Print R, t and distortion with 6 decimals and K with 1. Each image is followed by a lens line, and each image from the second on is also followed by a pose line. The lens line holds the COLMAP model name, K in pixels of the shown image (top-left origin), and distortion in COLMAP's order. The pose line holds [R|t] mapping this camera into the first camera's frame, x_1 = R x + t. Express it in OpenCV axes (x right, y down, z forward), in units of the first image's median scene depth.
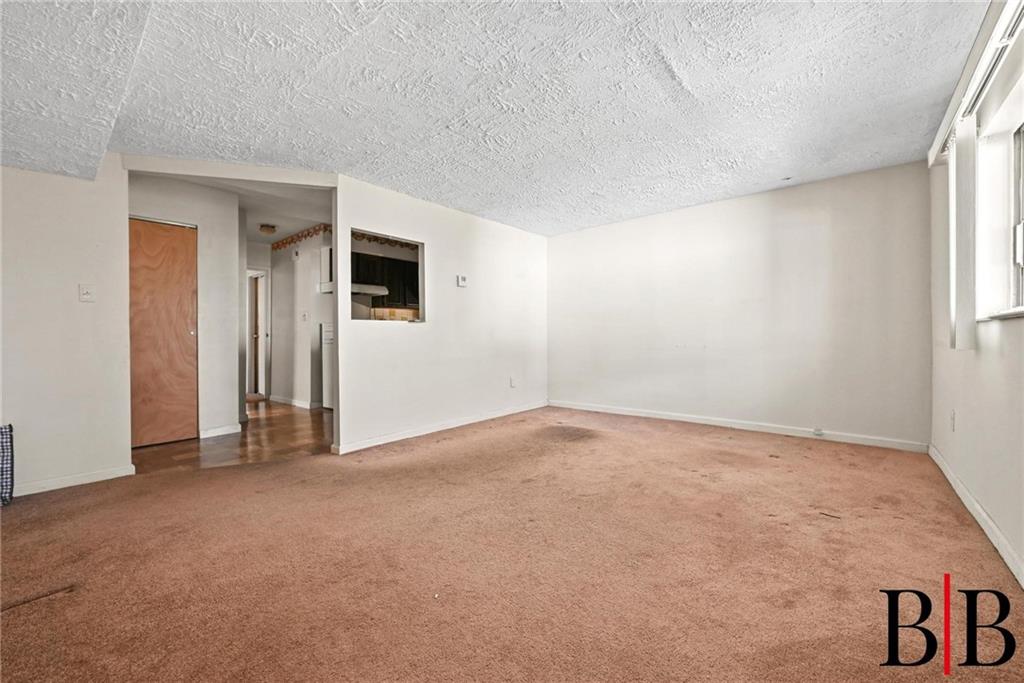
lens RADIAL K [[401.2, 0, 512.0], [0, 401.2, 341.5], [0, 0, 1]] dist [-0.000294, -0.000034]
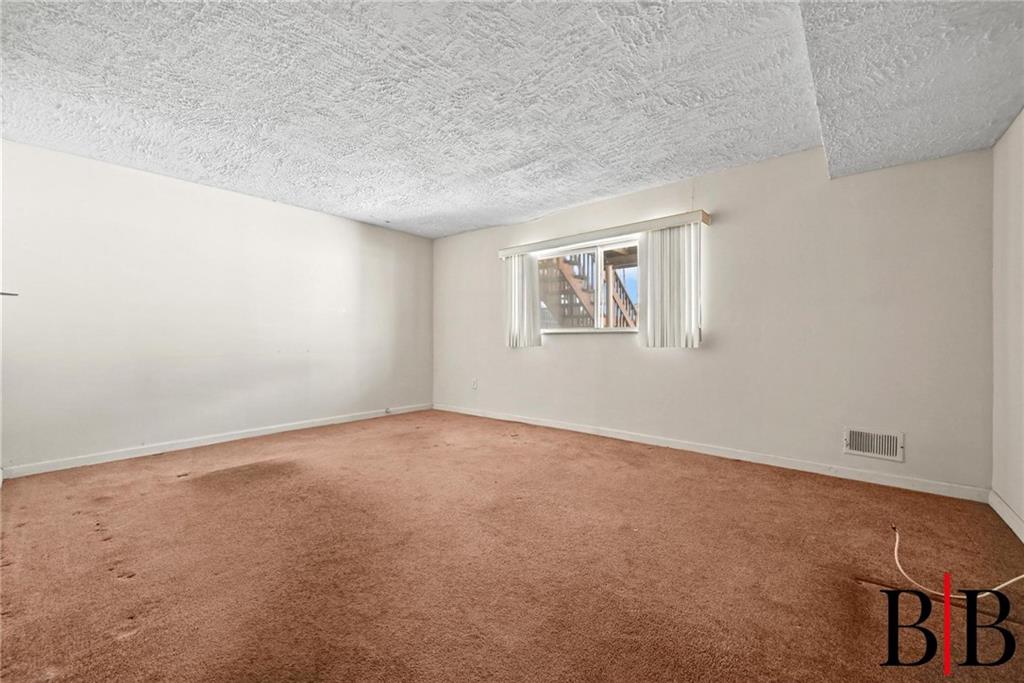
lens RADIAL K [[401.2, 0, 512.0], [0, 401.2, 341.5], [0, 0, 1]] dist [-0.000294, -0.000034]
pose [[0.002668, 0.005051, 0.999984, -0.677786], [0.012038, 0.999915, -0.005083, 0.001271], [-0.999924, 0.012052, 0.002607, 0.624435]]
